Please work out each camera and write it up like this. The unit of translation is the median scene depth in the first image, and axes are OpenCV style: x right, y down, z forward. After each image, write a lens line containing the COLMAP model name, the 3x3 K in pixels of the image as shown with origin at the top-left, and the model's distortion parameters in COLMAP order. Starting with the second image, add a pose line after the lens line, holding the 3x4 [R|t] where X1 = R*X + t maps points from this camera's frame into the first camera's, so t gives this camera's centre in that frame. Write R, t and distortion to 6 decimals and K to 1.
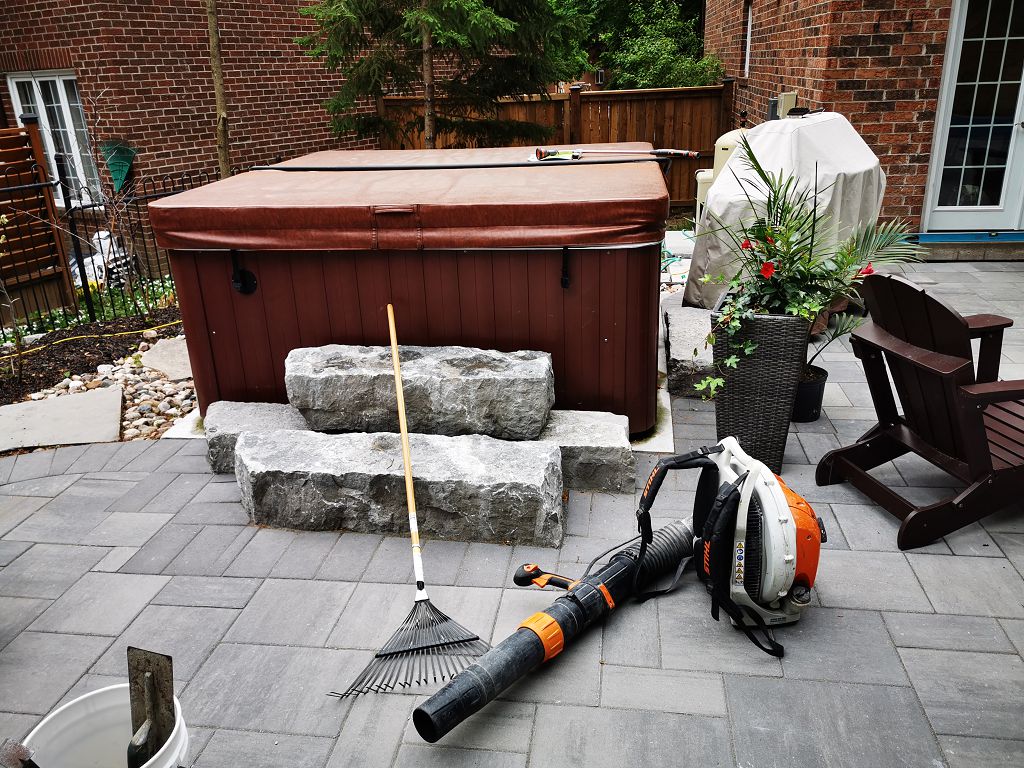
lens RADIAL K [[790.6, 0, 514.0], [0, 790.6, 382.3], [0, 0, 1]] dist [0.061026, -0.075683]
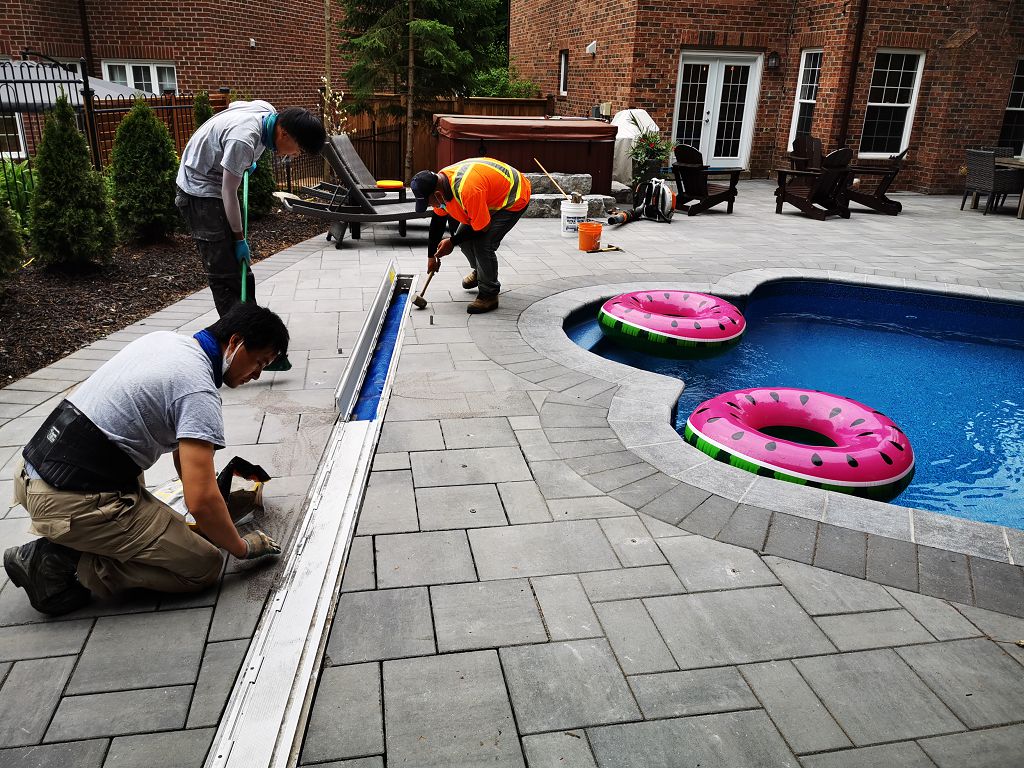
lens RADIAL K [[790.6, 0, 514.8], [0, 790.6, 368.0], [0, 0, 1]] dist [0.061026, -0.075683]
pose [[0.946249, -0.047179, 0.319980, -0.683887], [0.056921, 0.998154, -0.021156, 0.422796], [-0.318392, 0.038233, 0.947188, -1.016058]]
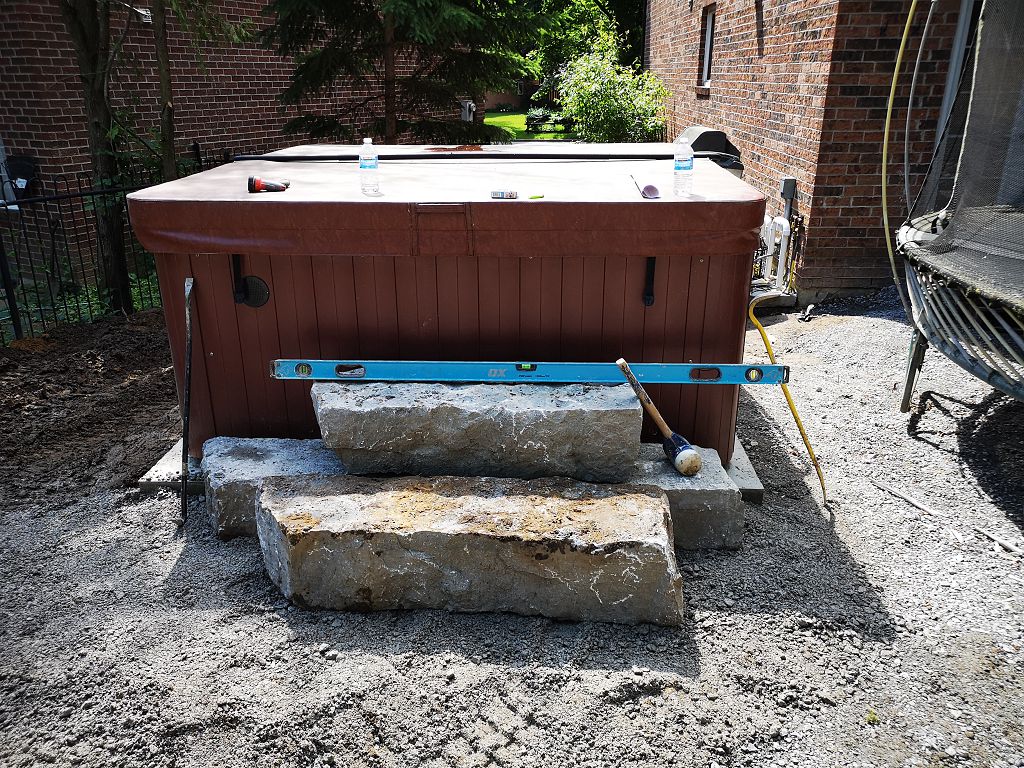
lens RADIAL K [[792.7, 0, 514.7], [0, 792.7, 380.7], [0, 0, 1]] dist [0.042402, -0.027564]
pose [[0.994215, -0.007902, 0.107119, -0.091864], [0.009460, 0.999857, -0.014047, -0.012408], [-0.106993, 0.014979, 0.994147, 0.089027]]
